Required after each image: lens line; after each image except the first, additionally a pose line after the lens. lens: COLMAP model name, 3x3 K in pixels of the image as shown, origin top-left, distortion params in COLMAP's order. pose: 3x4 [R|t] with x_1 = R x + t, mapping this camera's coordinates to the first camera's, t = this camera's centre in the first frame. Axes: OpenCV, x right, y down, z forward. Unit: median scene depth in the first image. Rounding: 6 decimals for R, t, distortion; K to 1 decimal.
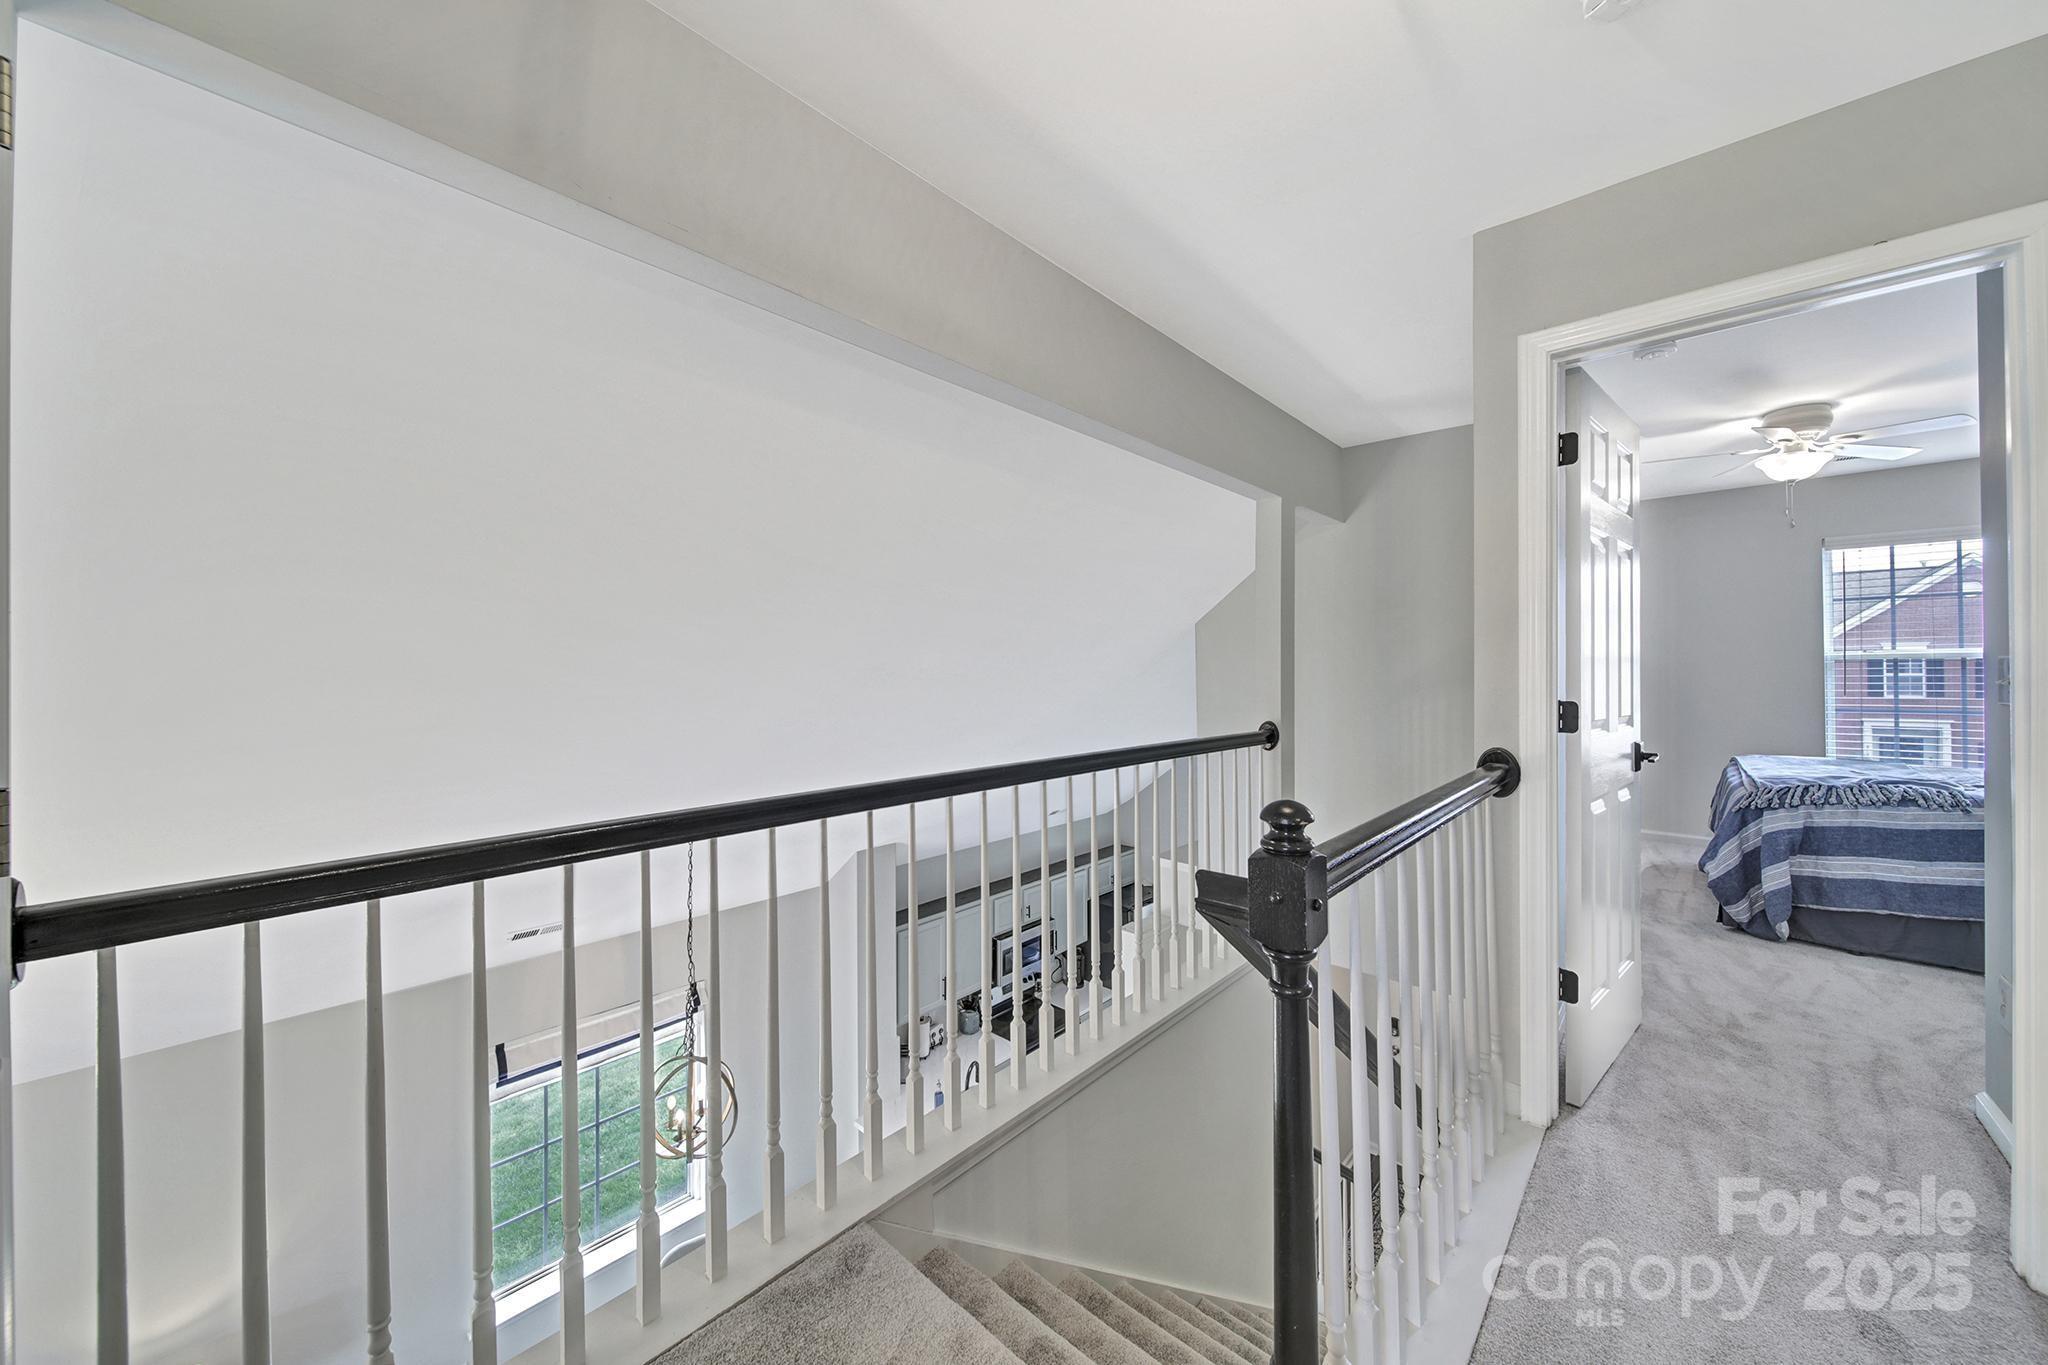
lens RADIAL K [[746.4, 0, 1011.5], [0, 746.4, 675.1], [0, 0, 1]] dist [-0.000099, -0.000499]
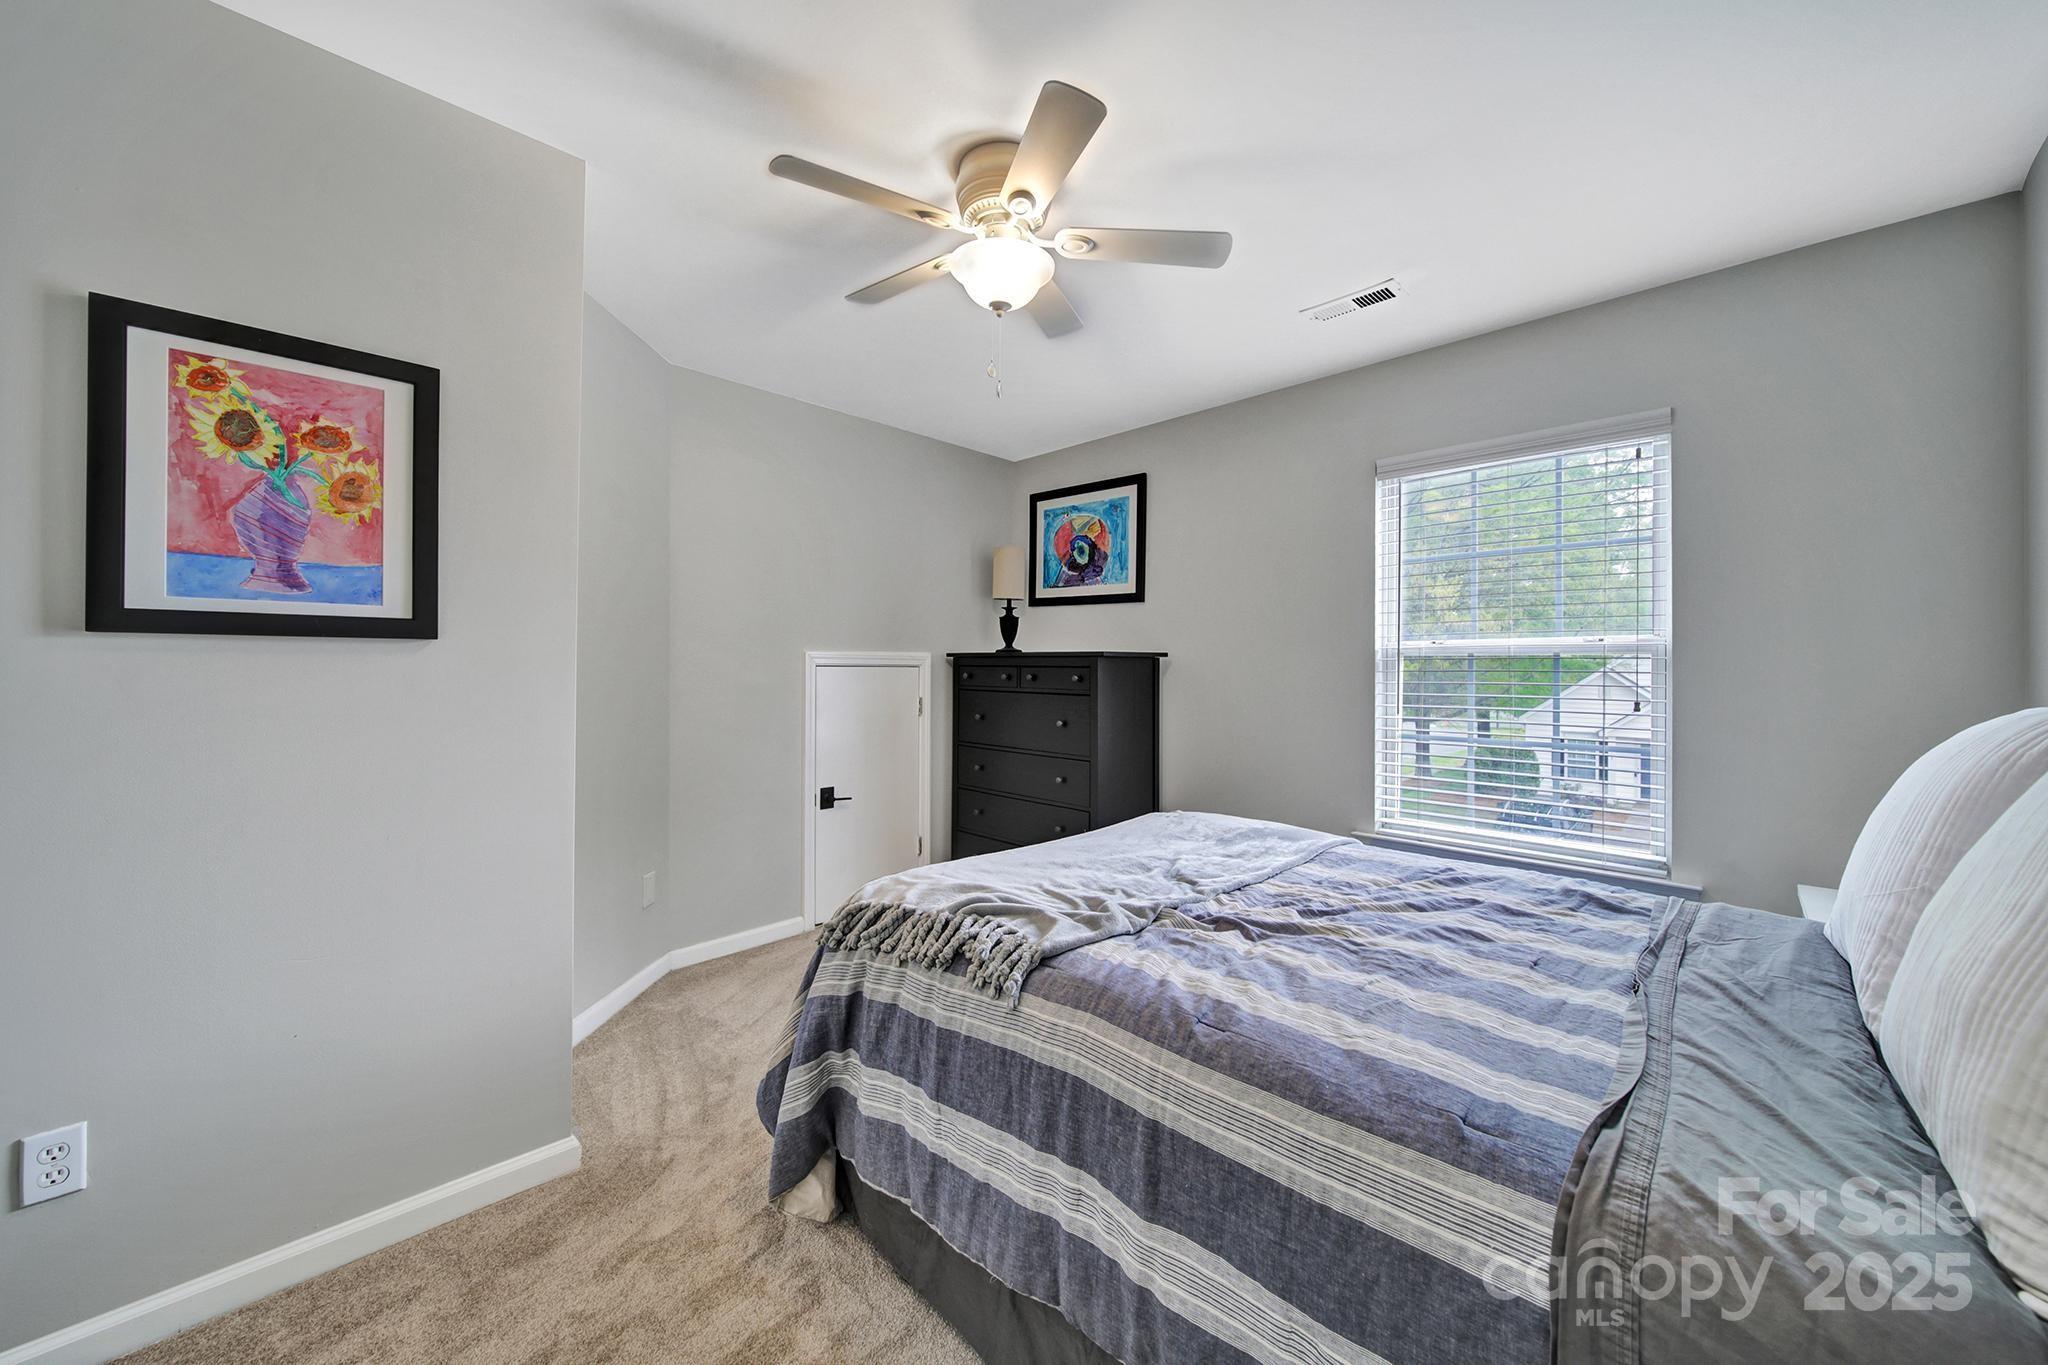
lens RADIAL K [[746.4, 0, 1039.4], [0, 746.4, 661.2], [0, 0, 1]] dist [-0.000099, -0.000499]
pose [[0.999785, 0.015903, 0.013273, 1.158820], [-0.015815, 0.999853, -0.006691, -0.010098], [-0.013378, 0.006480, 0.999890, 0.508345]]
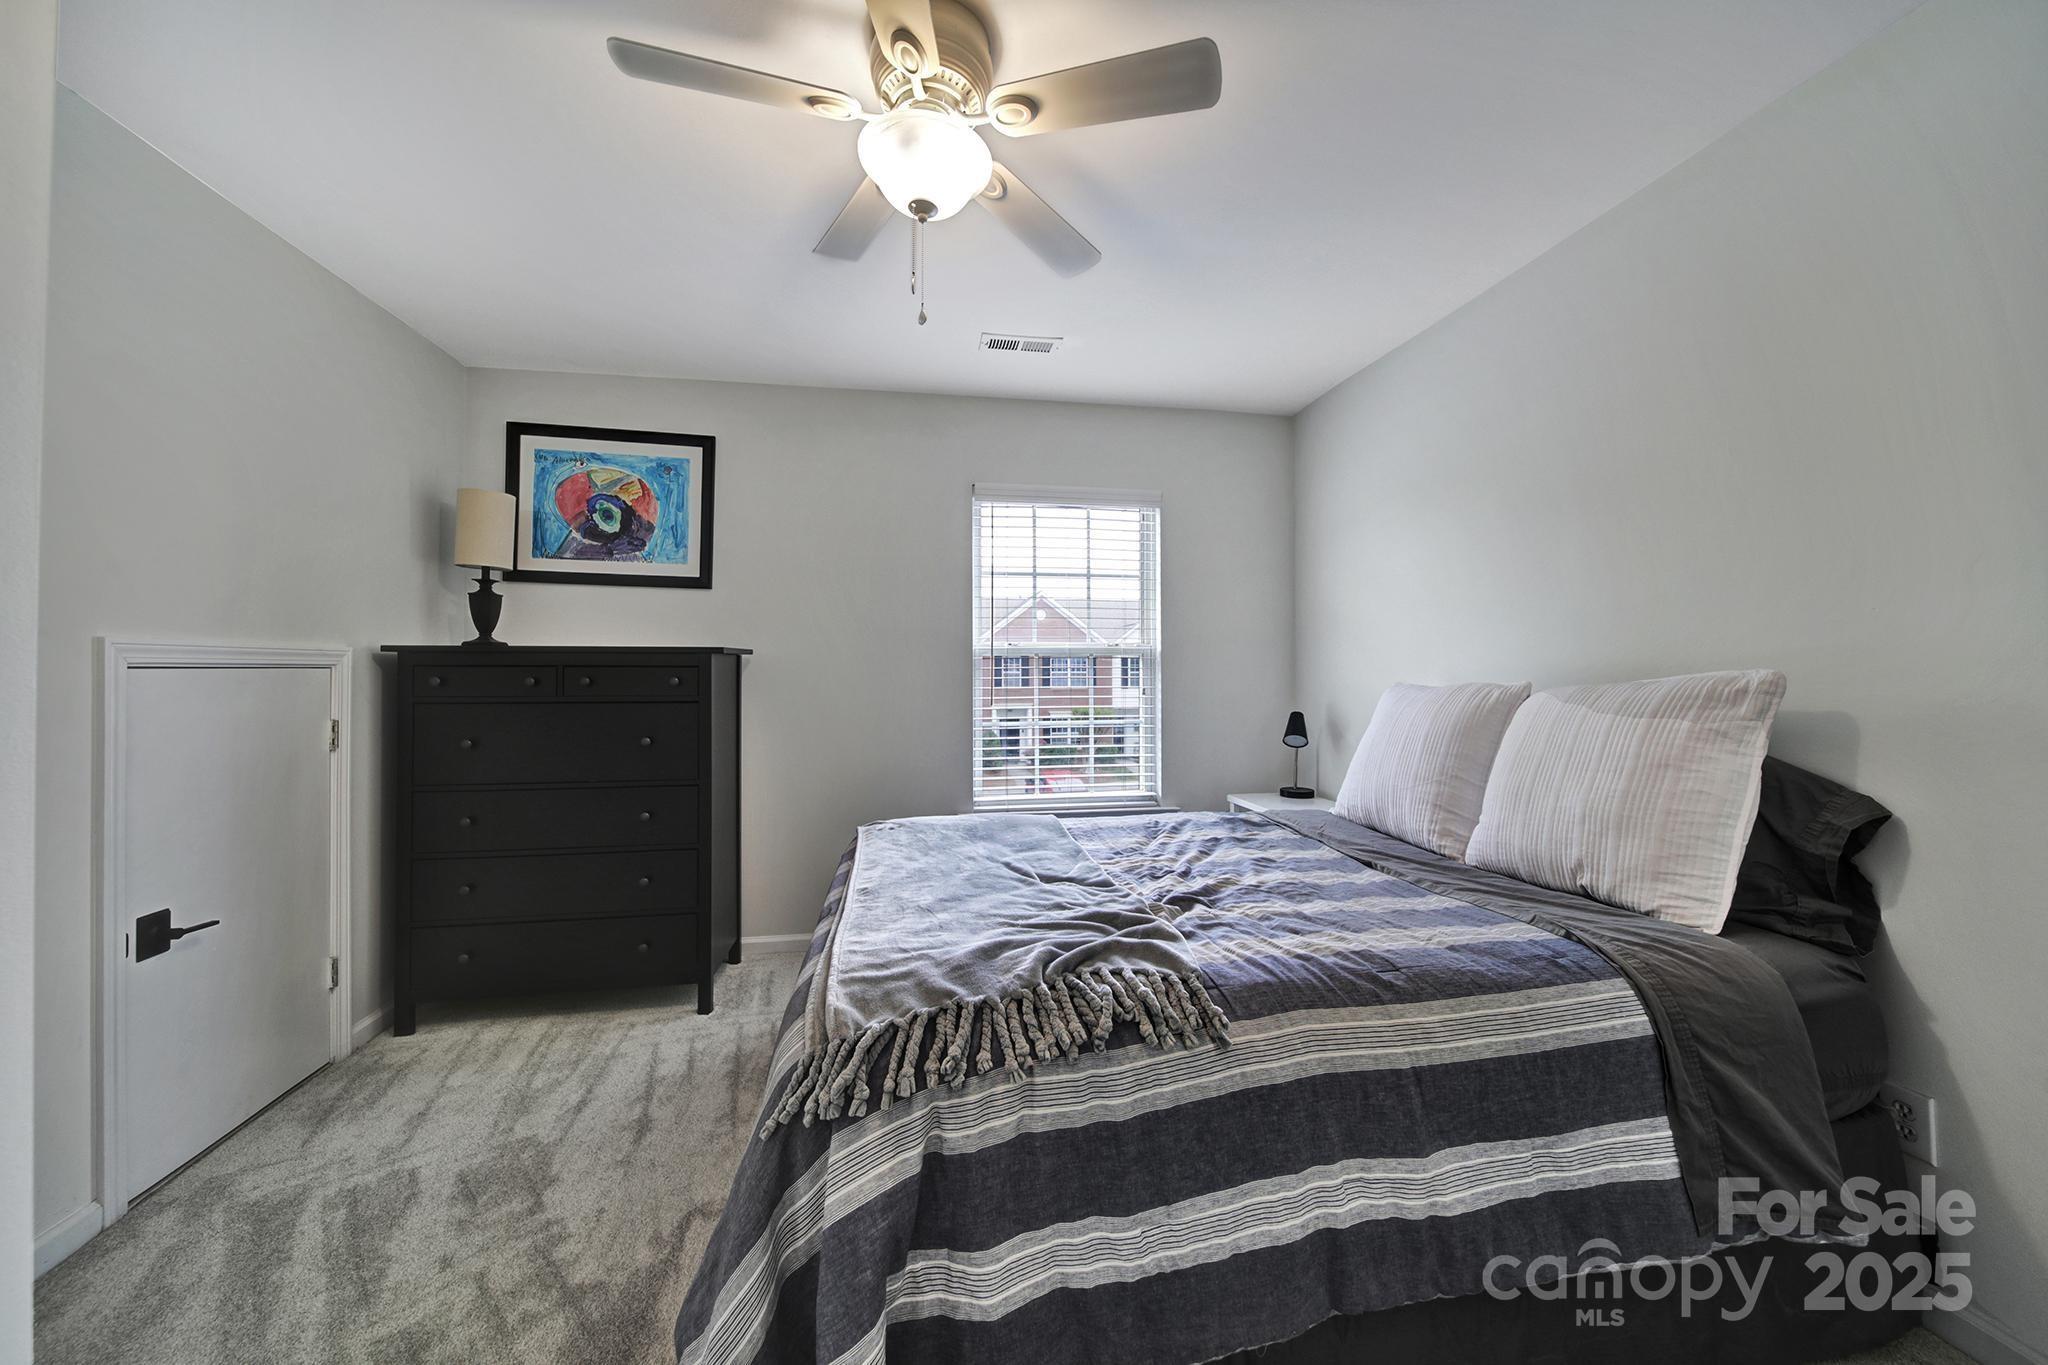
lens RADIAL K [[706.3, 0, 1061.1], [0, 706.3, 656.7], [0, 0, 1]] dist [-0.000622, -0.000149]
pose [[0.579887, 0.020372, 0.814442, 0.836384], [-0.005865, 0.999766, -0.020831, -0.007017], [-0.814676, 0.007303, 0.579870, 0.765980]]
